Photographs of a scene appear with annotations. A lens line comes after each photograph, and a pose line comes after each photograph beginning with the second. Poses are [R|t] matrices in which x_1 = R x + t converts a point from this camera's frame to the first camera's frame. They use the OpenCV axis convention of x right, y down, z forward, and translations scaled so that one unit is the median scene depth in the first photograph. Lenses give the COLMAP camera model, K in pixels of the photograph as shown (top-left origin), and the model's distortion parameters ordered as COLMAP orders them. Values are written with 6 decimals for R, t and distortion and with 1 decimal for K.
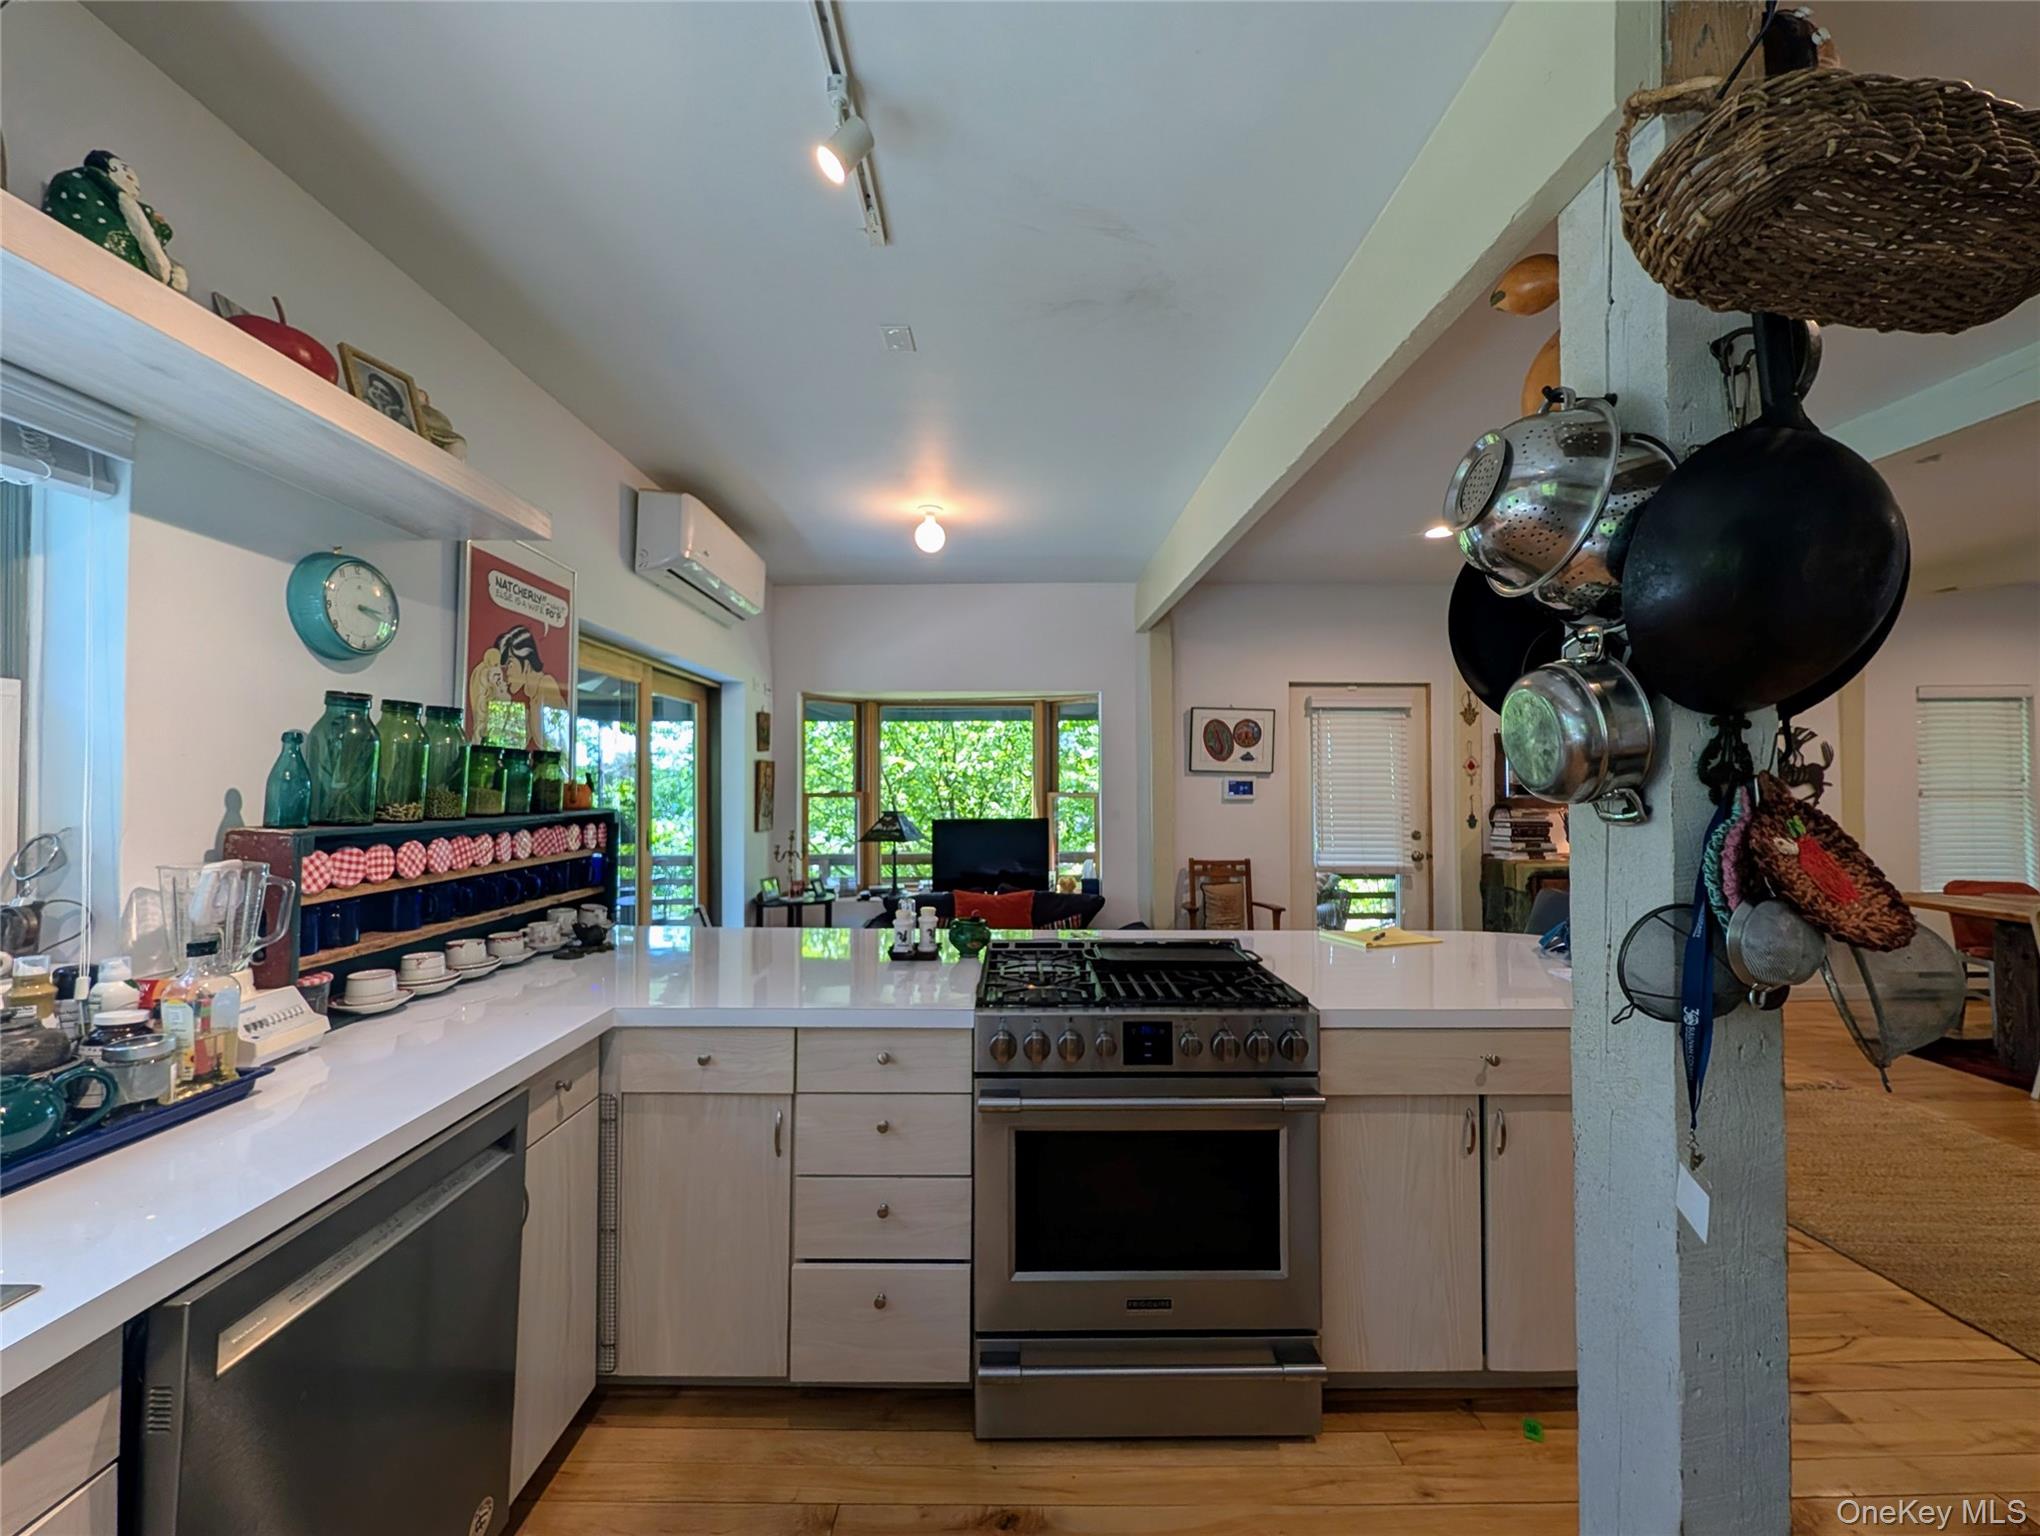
lens RADIAL K [[811.5, 0, 1020.0], [0, 811.5, 768.0], [0, 0, 1]] dist [0.008444, -0.000357]
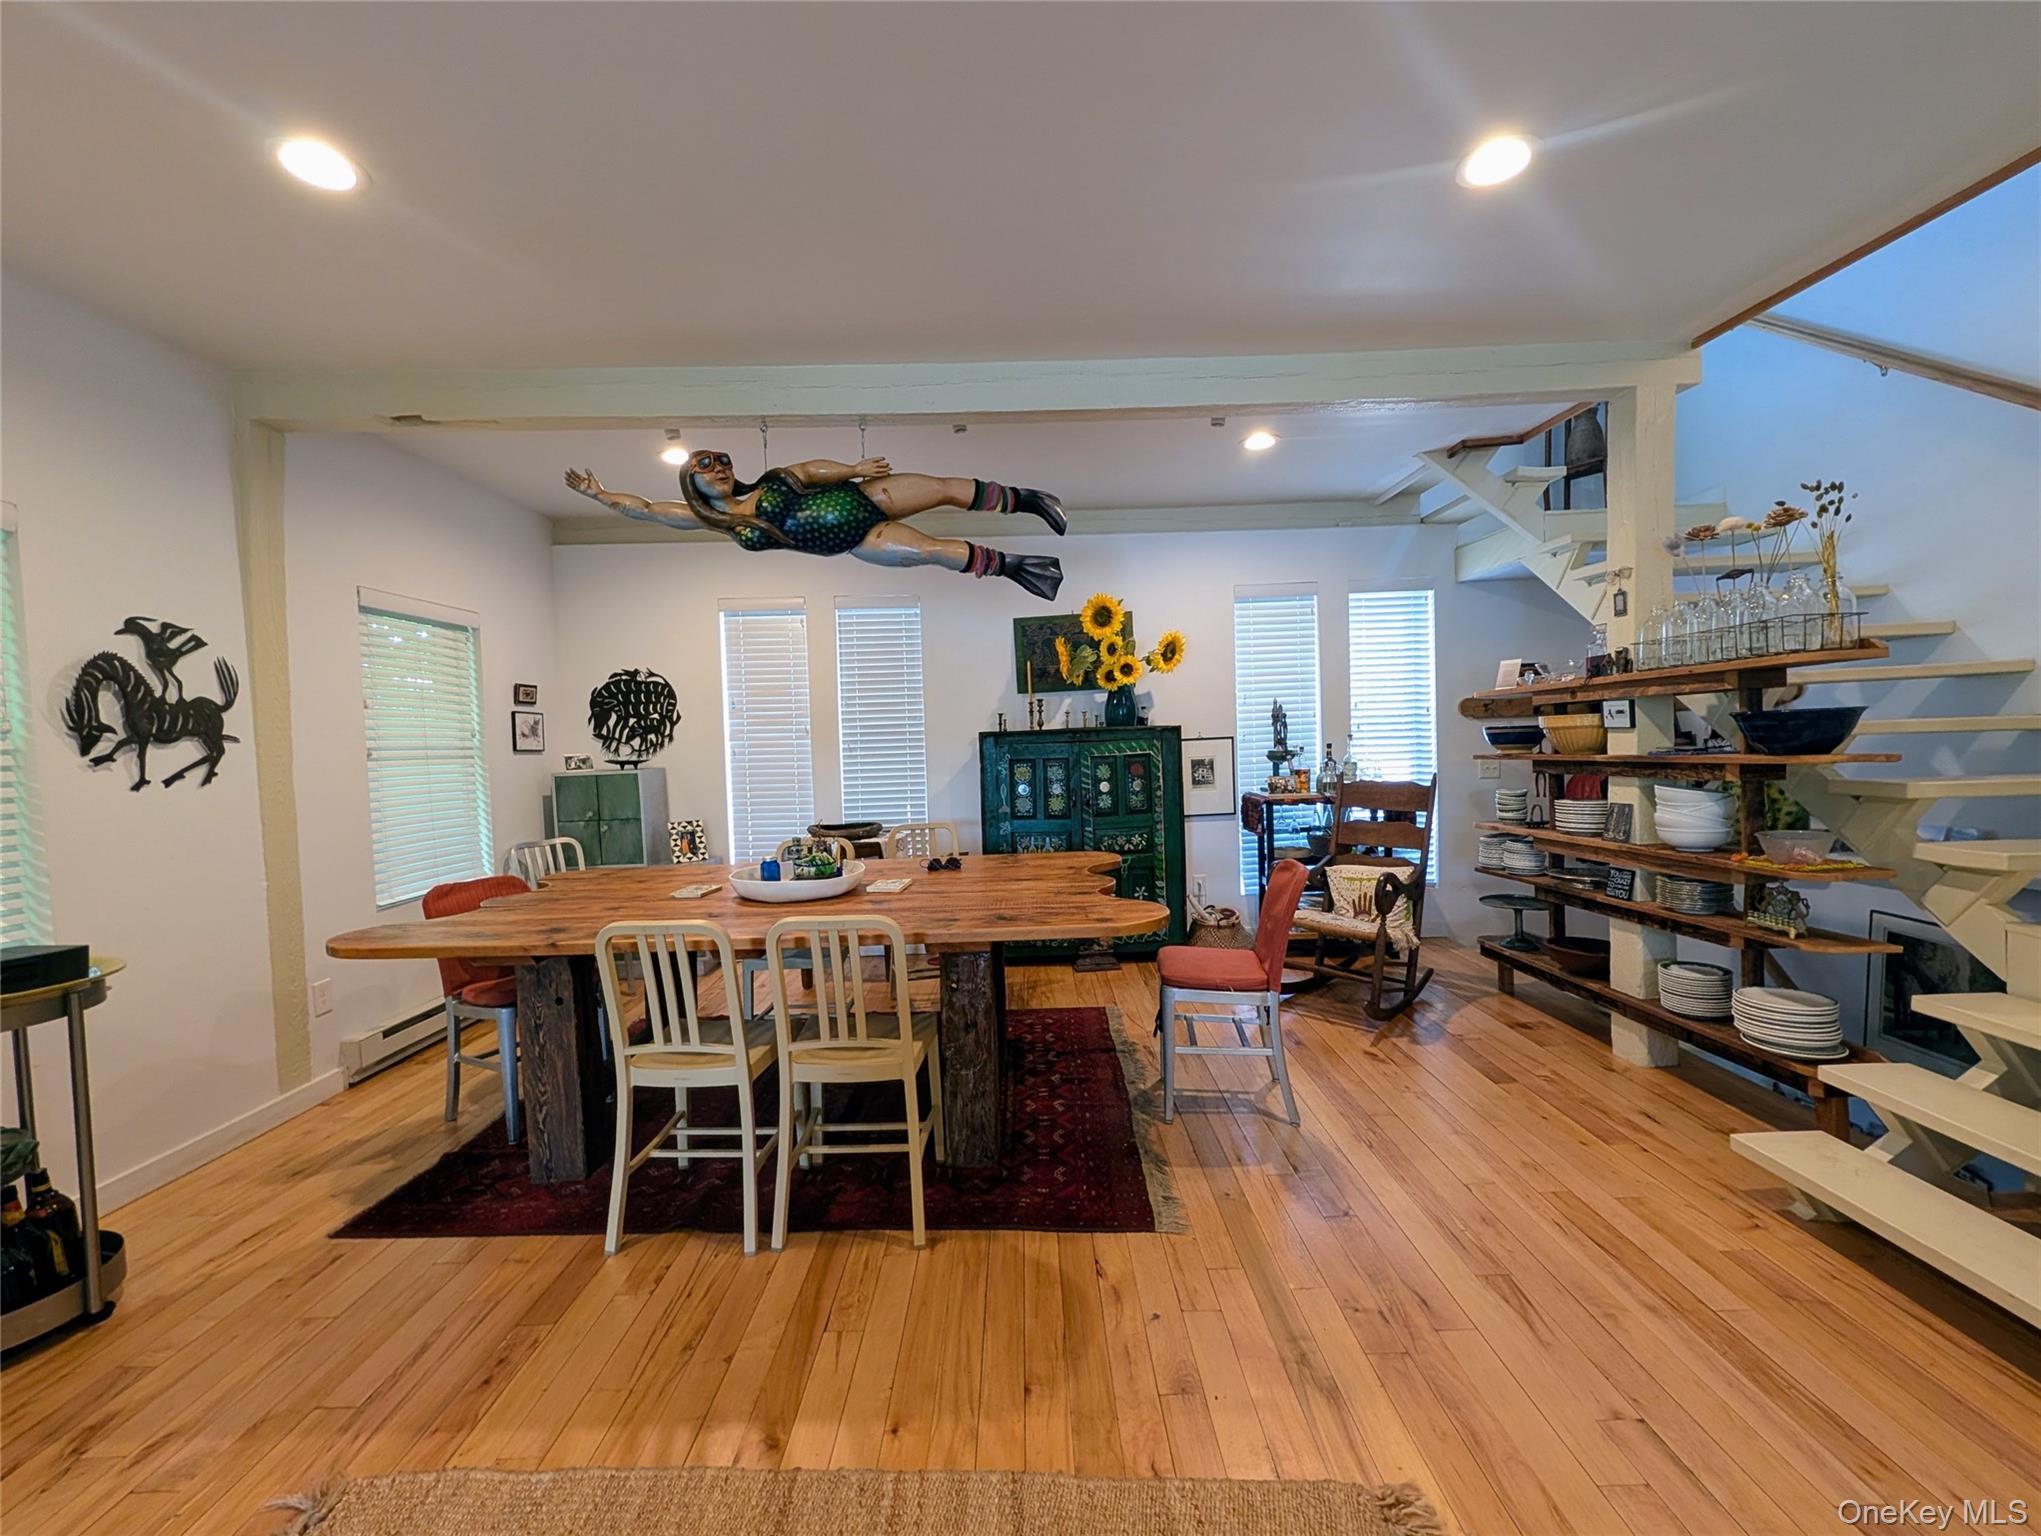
lens RADIAL K [[811.9, 0, 1020.5], [0, 811.9, 768.0], [0, 0, 1]] dist [0.008444, -0.000357]
pose [[0.013276, -0.040164, 0.999105, 0.455107], [0.009342, 0.999154, 0.040042, 0.022214], [-0.999868, 0.008802, 0.013640, 0.472696]]
